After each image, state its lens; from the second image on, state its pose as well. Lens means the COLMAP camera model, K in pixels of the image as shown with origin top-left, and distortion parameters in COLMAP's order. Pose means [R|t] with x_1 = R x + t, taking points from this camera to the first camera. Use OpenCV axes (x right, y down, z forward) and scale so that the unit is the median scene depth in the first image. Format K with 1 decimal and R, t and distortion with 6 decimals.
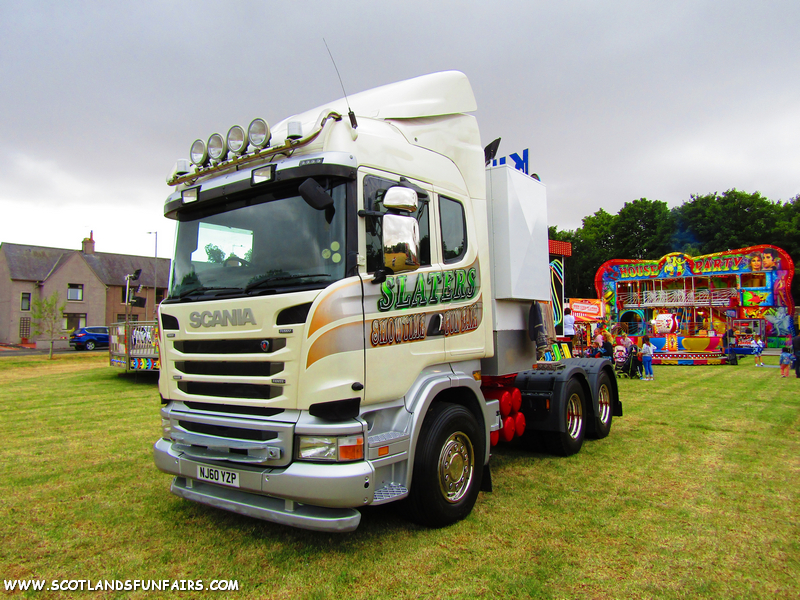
lens RADIAL K [[570.7, 0, 400.0], [0, 570.7, 300.0], [0, 0, 1]] dist [0.003947, 0.001662]
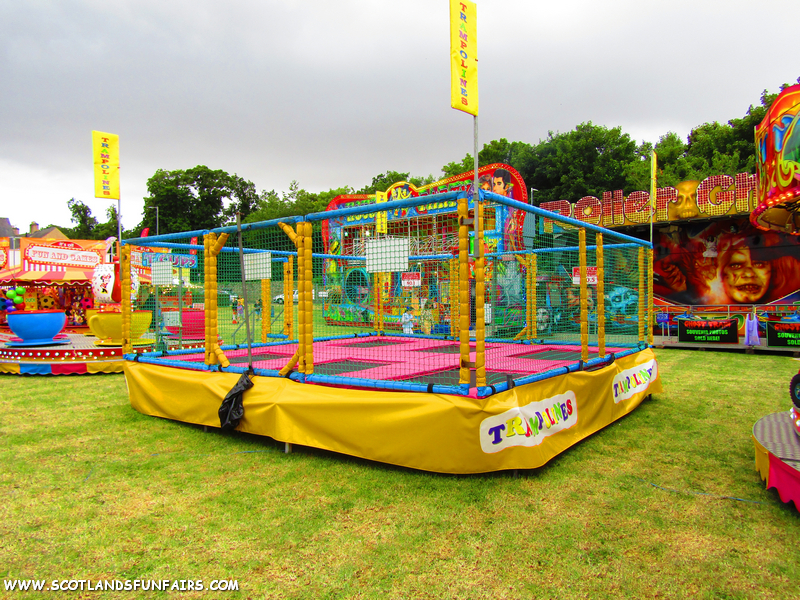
lens RADIAL K [[570.7, 0, 400.0], [0, 570.7, 300.0], [0, 0, 1]] dist [0.003947, 0.001662]
pose [[0.998477, 0.001151, 0.055162, 0.447473], [-0.004284, 0.998381, 0.056716, 0.017673], [-0.055007, -0.056865, 0.996865, 0.326301]]
